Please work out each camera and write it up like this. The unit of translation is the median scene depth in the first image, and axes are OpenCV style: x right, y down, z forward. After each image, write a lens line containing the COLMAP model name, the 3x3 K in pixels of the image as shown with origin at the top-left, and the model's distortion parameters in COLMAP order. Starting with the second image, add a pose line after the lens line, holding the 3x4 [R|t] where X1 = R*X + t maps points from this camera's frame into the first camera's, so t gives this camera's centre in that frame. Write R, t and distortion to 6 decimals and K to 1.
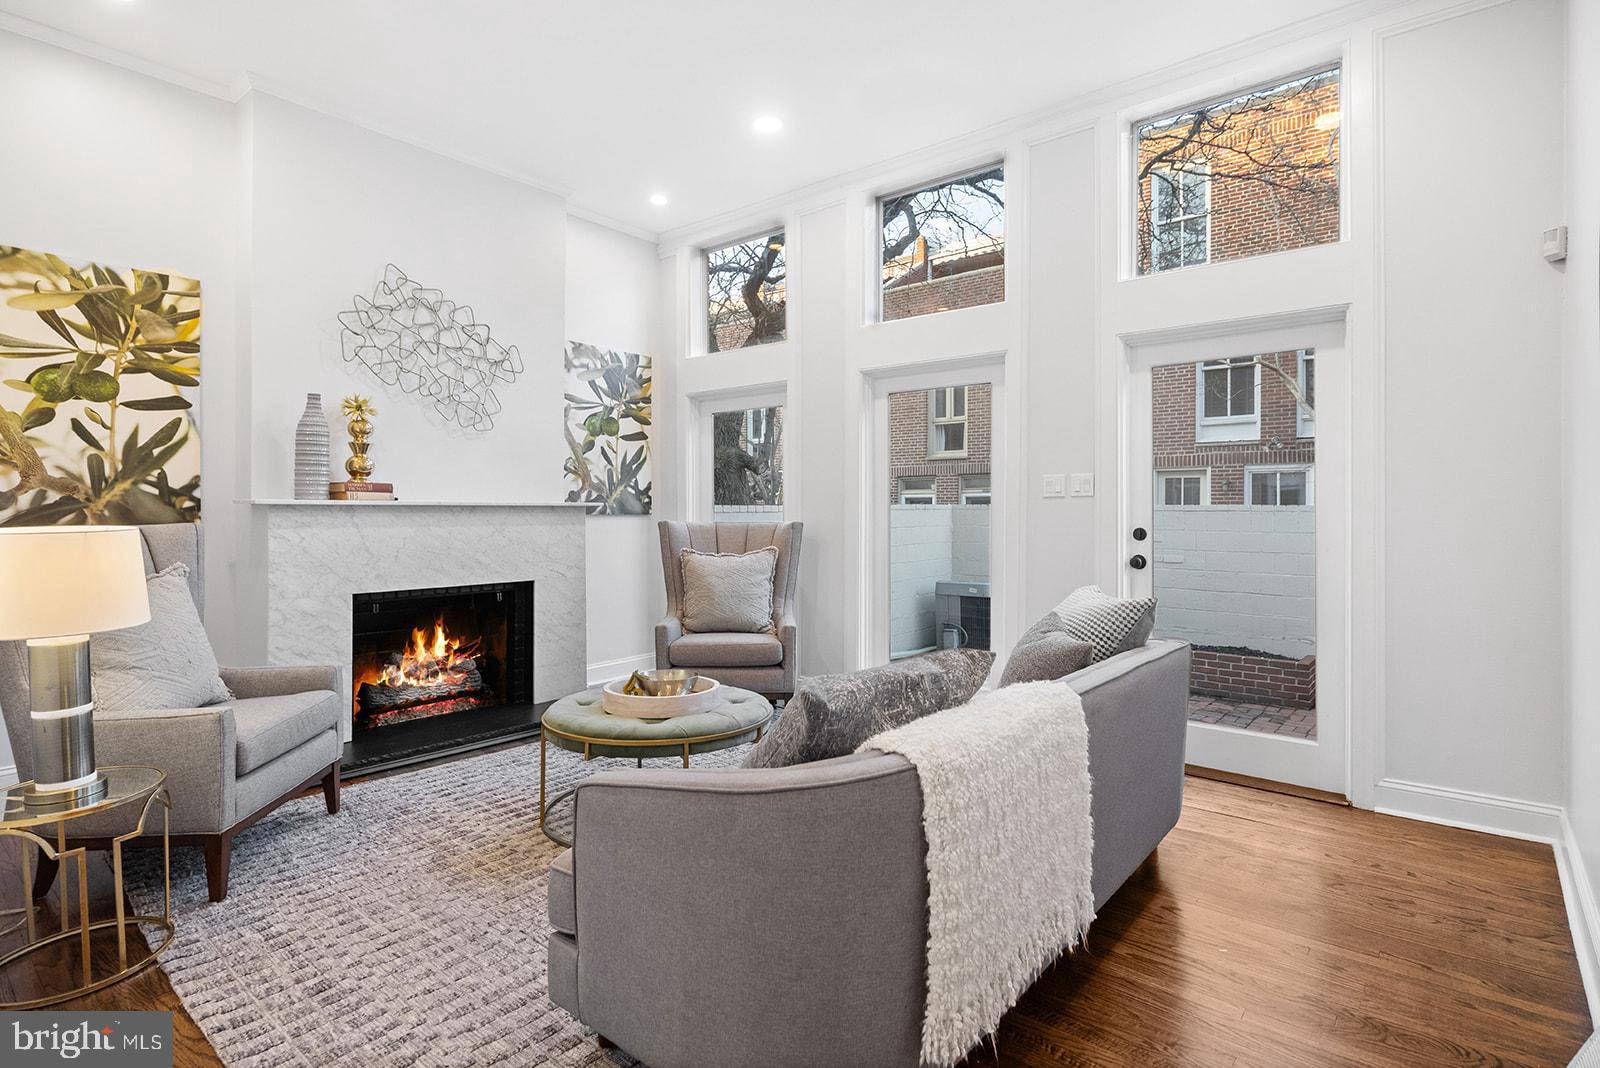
lens RADIAL K [[800.0, 0, 785.6], [0, 800.0, 523.6], [0, 0, 1]] dist [-0.000087, -0.002573]
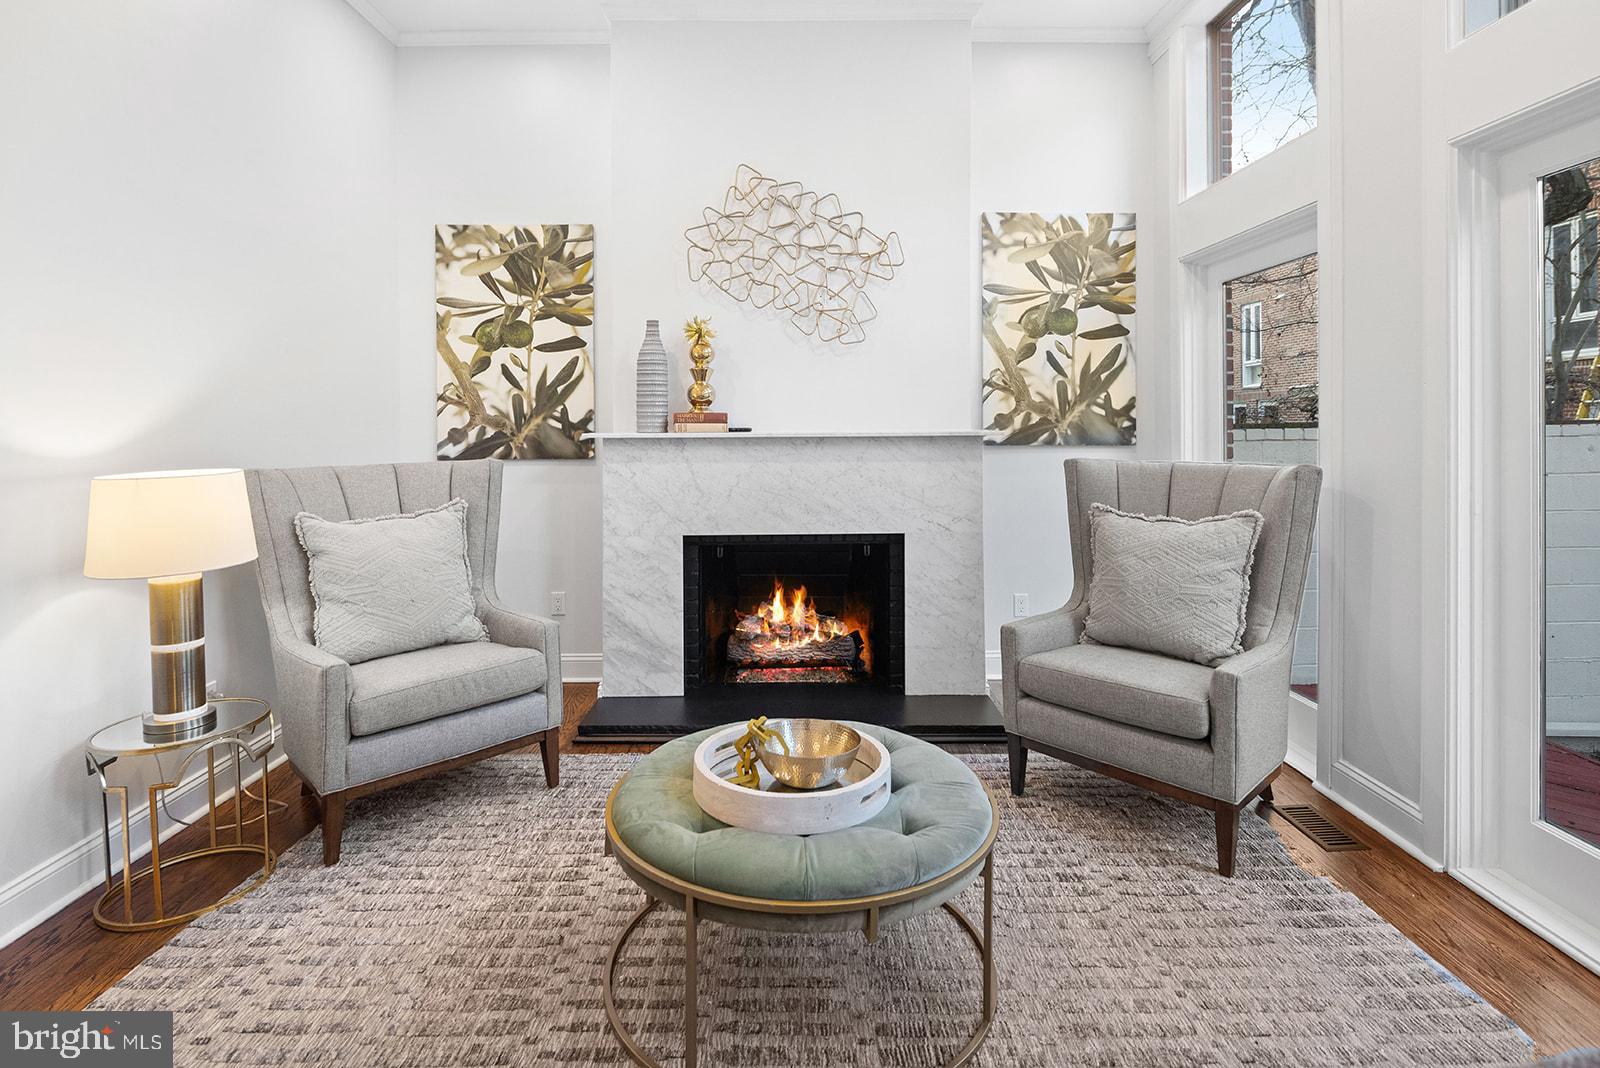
lens RADIAL K [[800.0, 0, 790.8], [0, 800.0, 441.8], [0, 0, 1]] dist [-0.000087, -0.002573]
pose [[0.655469, 0.006553, -0.755194, 0.191758], [-0.004362, 0.999979, 0.004891, -0.019795], [0.755209, 0.000088, 0.655484, 0.415247]]
